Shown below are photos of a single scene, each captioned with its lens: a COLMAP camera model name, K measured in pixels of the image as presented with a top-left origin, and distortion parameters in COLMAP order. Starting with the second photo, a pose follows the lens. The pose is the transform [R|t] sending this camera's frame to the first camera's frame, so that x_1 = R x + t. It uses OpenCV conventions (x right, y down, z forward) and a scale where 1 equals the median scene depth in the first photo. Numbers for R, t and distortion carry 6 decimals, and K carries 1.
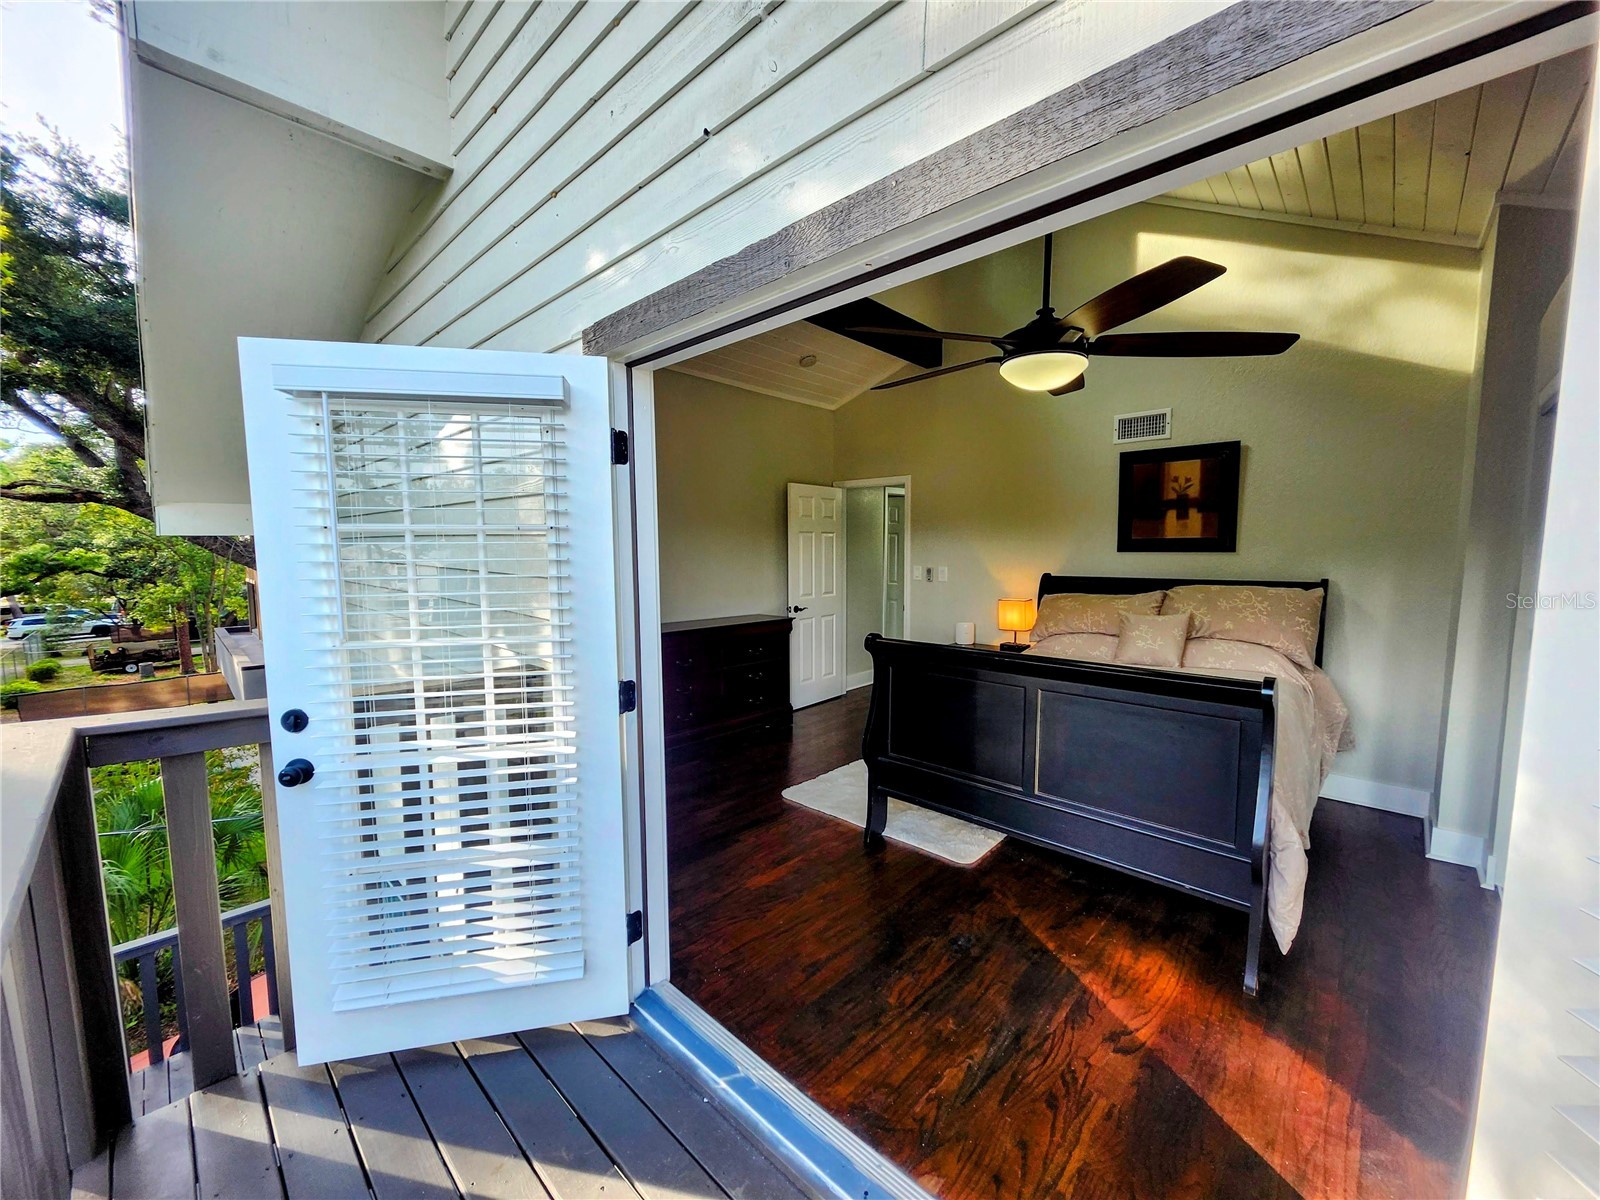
lens RADIAL K [[625.2, 0, 792.4], [0, 625.2, 599.8], [0, 0, 1]] dist [-0.001217, 0.000217]
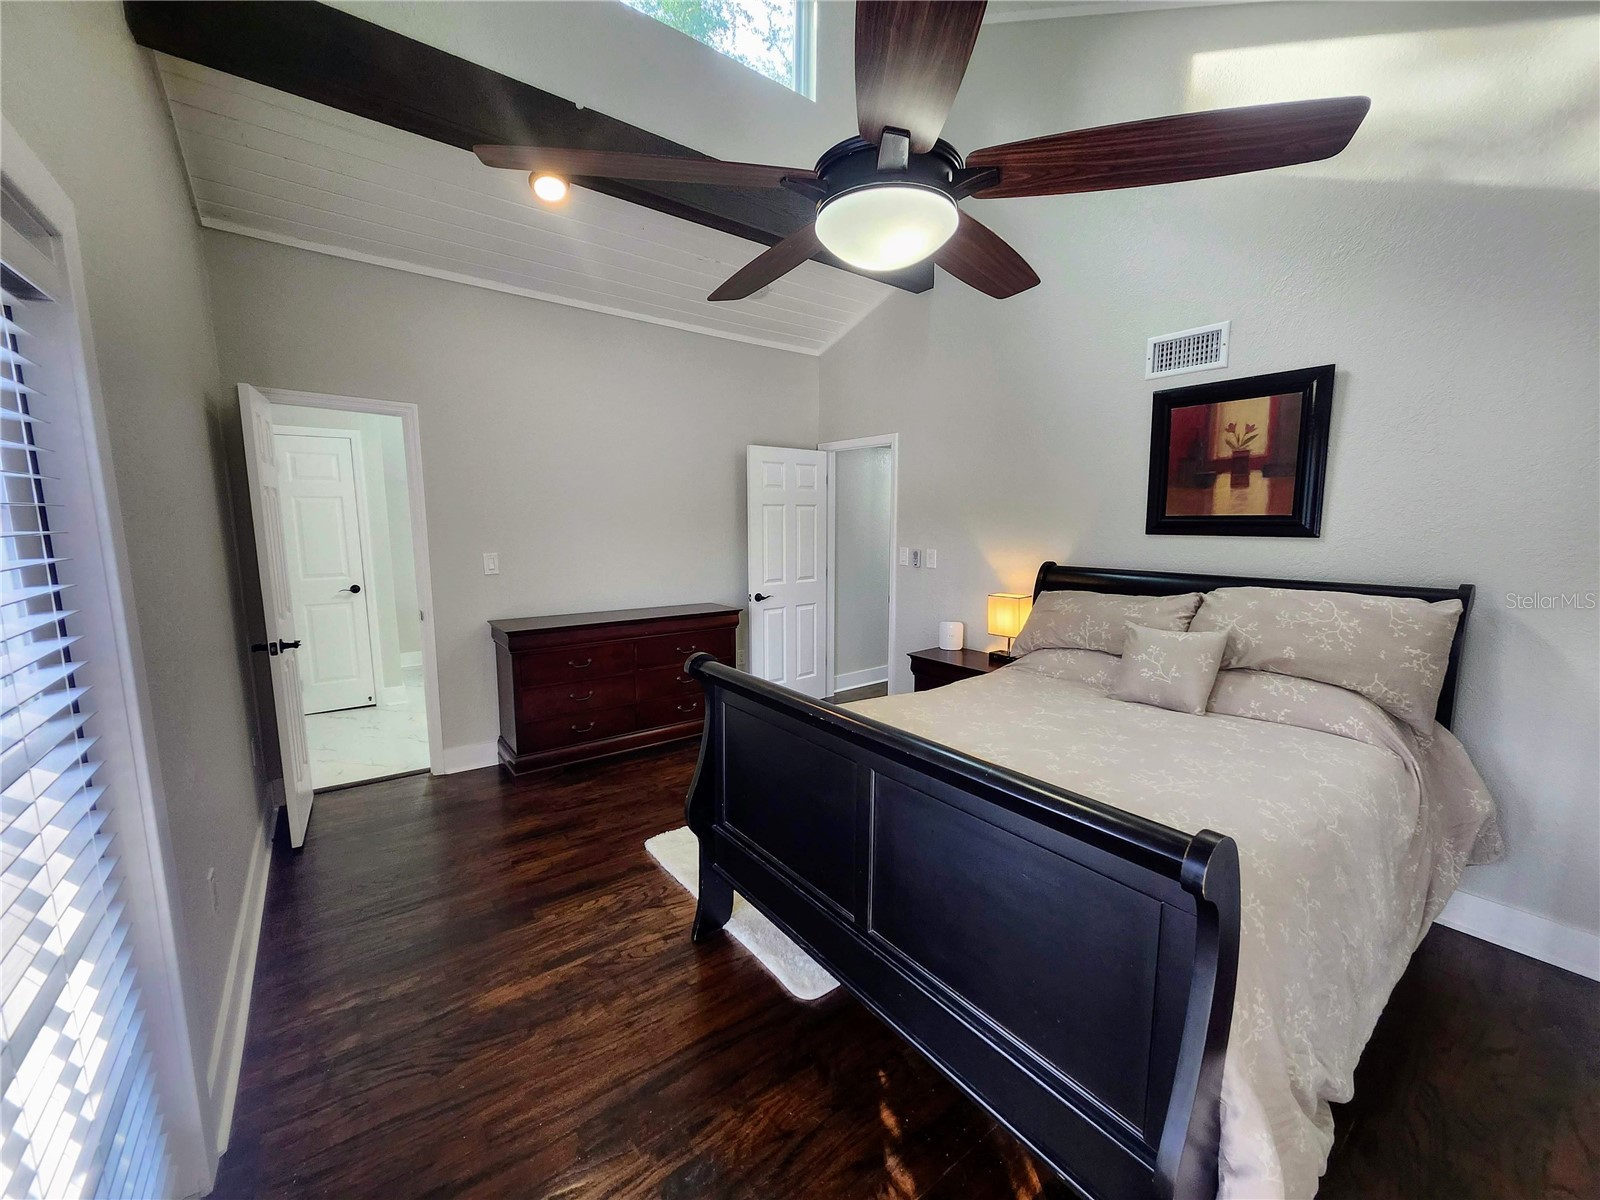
lens RADIAL K [[625.2, 0, 789.8], [0, 625.2, 600.5], [0, 0, 1]] dist [-0.001217, 0.000217]
pose [[0.985520, 0.023231, -0.167959, 0.261256], [-0.014916, 0.998608, 0.050600, -0.033766], [0.168900, -0.047362, 0.984495, 0.245914]]
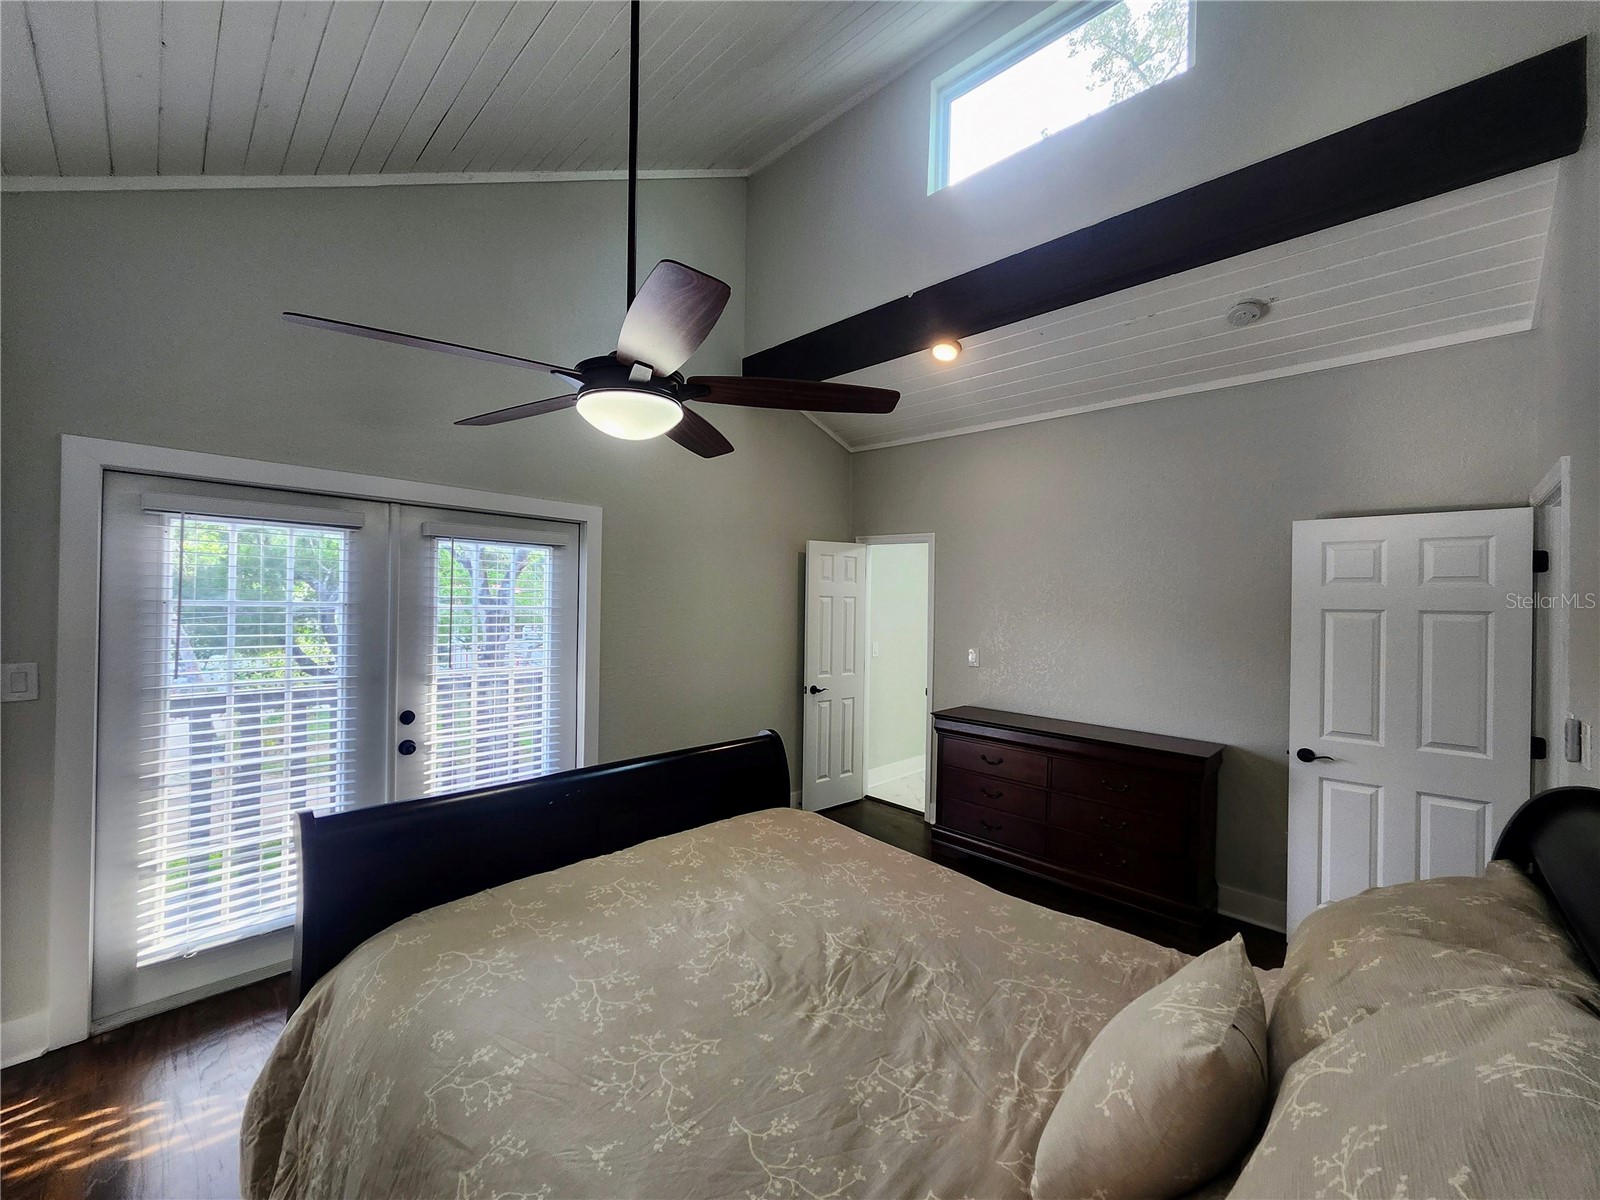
lens RADIAL K [[625.2, 0, 795.2], [0, 625.2, 596.9], [0, 0, 1]] dist [-0.001217, 0.000217]
pose [[-0.006796, -0.018697, -0.999802, 0.743398], [-0.110312, 0.993737, -0.017833, -0.084415], [0.993874, 0.110169, -0.008816, 0.774142]]
